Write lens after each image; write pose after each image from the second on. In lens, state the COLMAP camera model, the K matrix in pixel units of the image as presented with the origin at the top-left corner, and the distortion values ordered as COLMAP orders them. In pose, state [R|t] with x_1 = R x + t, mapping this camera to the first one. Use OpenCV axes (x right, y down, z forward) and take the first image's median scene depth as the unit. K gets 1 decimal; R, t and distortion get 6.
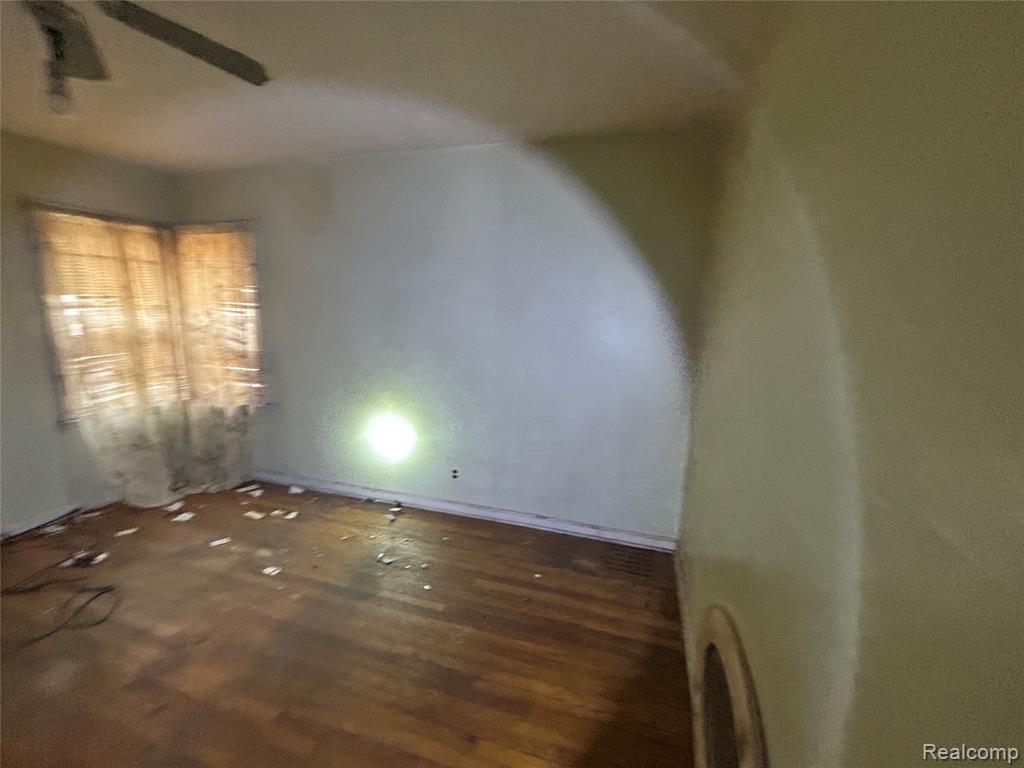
lens RADIAL K [[410.5, 0, 509.7], [0, 410.5, 385.0], [0, 0, 1]] dist [0.001168, 0.000073]
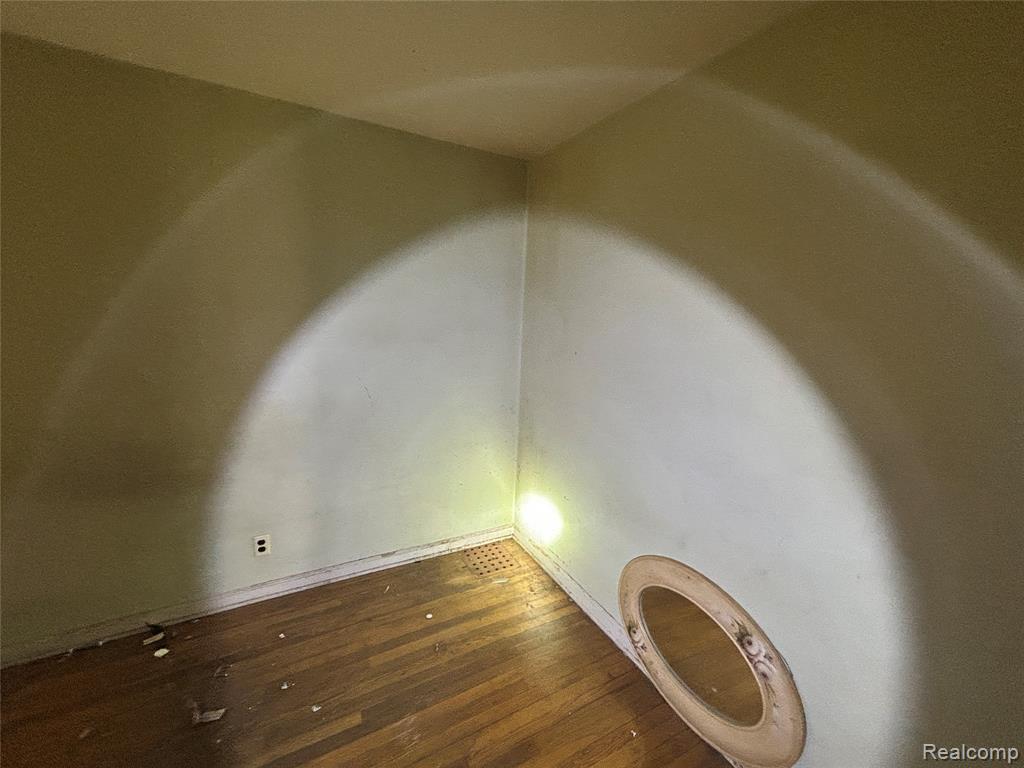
lens RADIAL K [[410.5, 0, 509.7], [0, 410.5, 385.0], [0, 0, 1]] dist [0.001168, 0.000073]
pose [[0.720872, -0.121414, 0.682350, -0.258087], [0.130497, 0.990704, 0.038417, -0.031574], [-0.680671, 0.061351, 0.730015, 0.147628]]
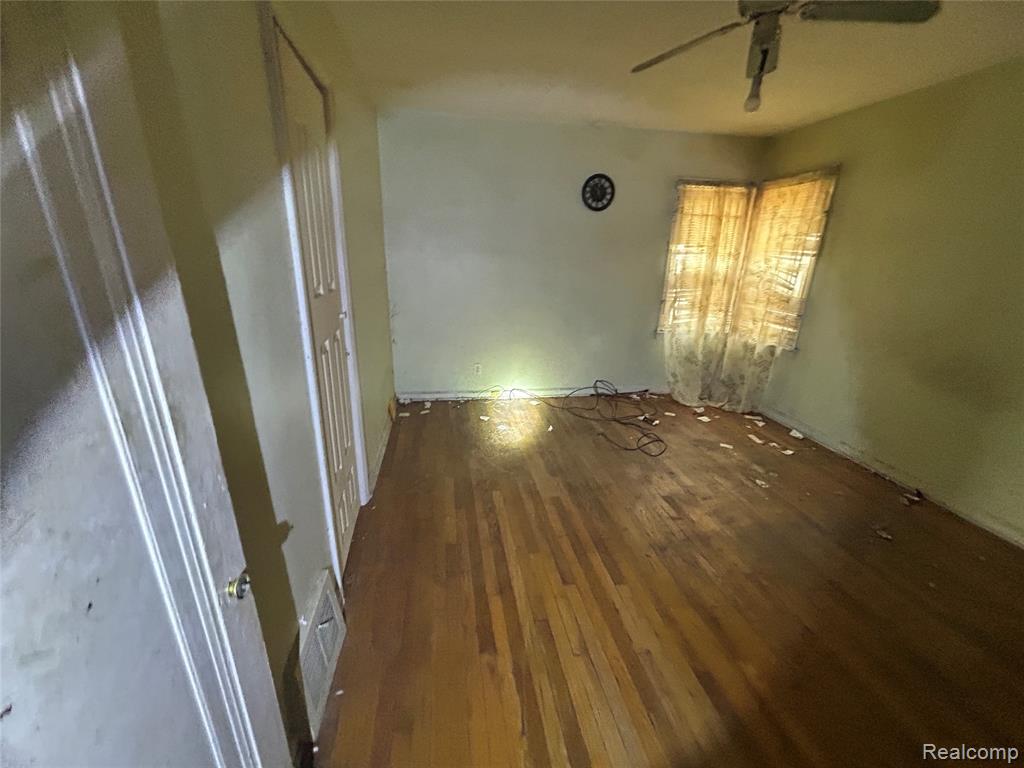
lens RADIAL K [[412.9, 0, 513.8], [0, 412.9, 383.8], [0, 0, 1]] dist [-0.001966, 0.000196]
pose [[0.441734, 0.270631, -0.855354, 0.026463], [-0.186092, 0.960320, 0.207737, 0.050747], [0.877633, 0.067410, 0.474569, -0.145343]]
